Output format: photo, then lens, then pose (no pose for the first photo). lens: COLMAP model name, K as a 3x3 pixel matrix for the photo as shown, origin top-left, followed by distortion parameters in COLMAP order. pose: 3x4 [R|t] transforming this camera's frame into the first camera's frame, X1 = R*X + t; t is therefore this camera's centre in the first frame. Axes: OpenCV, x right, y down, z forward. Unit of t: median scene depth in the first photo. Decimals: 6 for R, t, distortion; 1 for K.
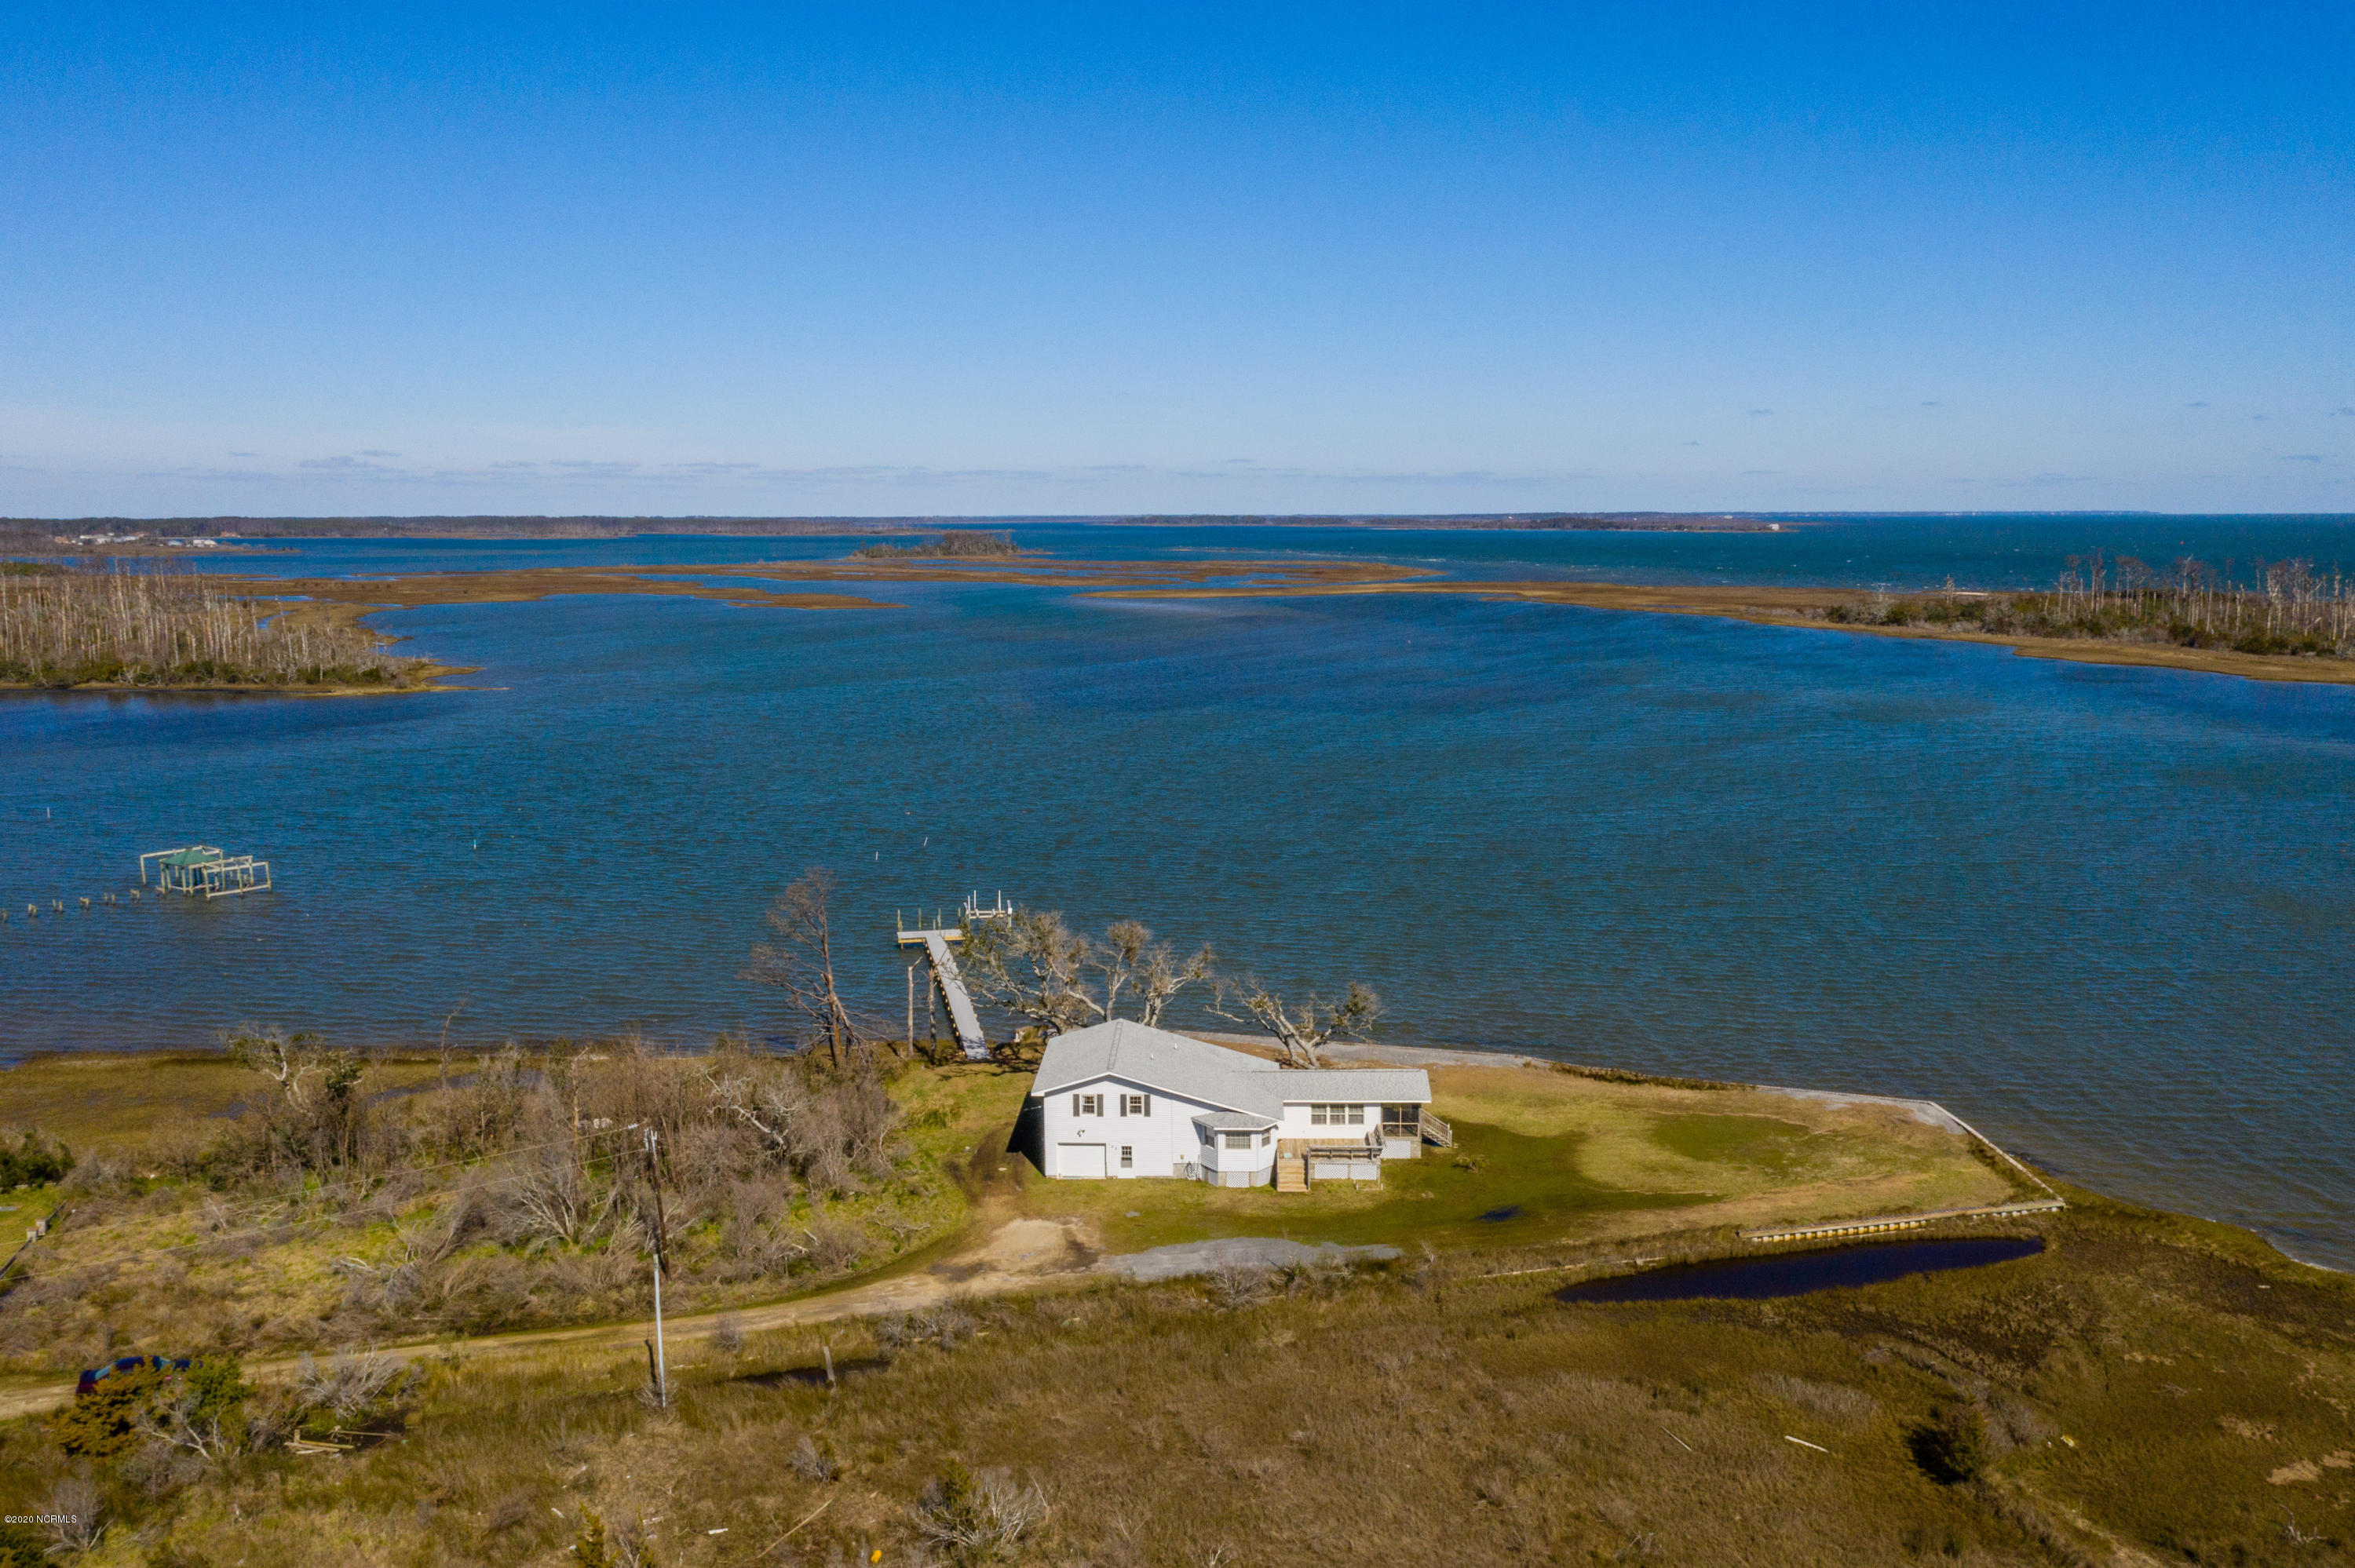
lens RADIAL K [[1890.9, 0, 1177.9], [0, 1890.9, 786.9], [0, 0, 1]] dist [-0.001742, 0.006392]
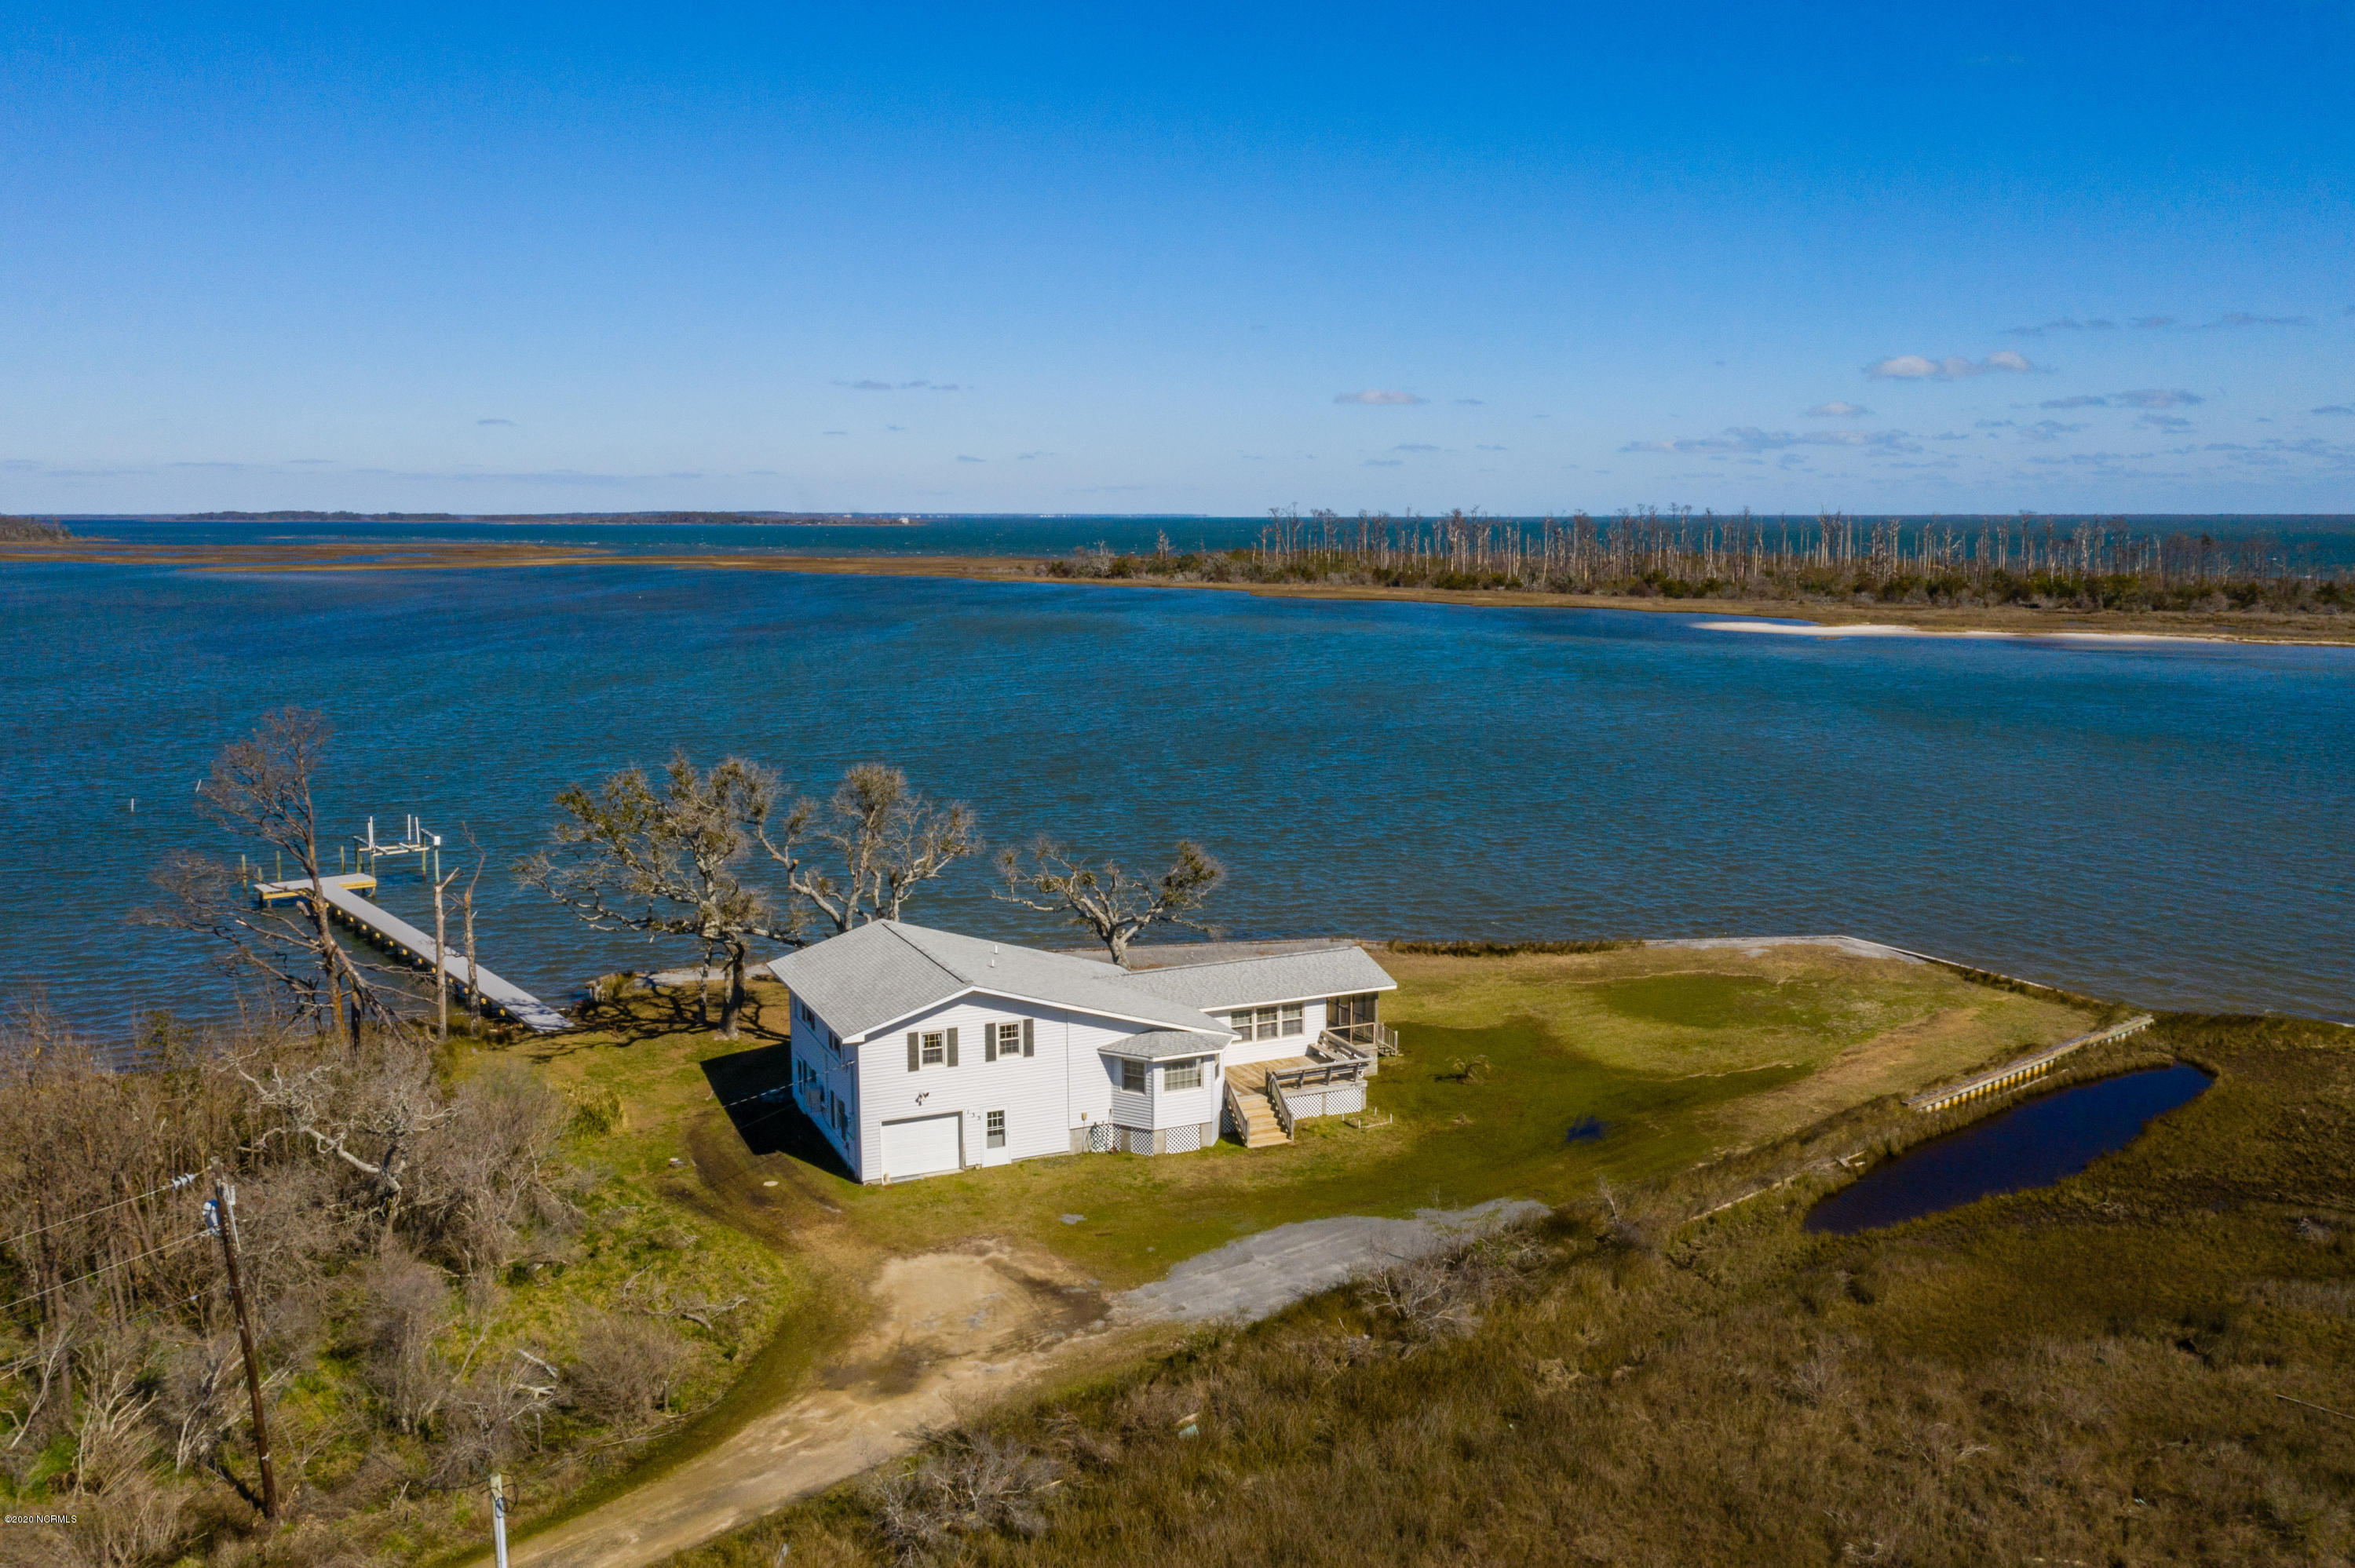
lens RADIAL K [[1890.9, 0, 1175.9], [0, 1890.9, 779.5], [0, 0, 1]] dist [-0.001742, 0.006392]
pose [[0.899027, -0.058040, 0.434030, -0.226505], [0.059917, 0.998159, 0.009368, 0.084316], [-0.433775, 0.017583, 0.900850, 0.440977]]
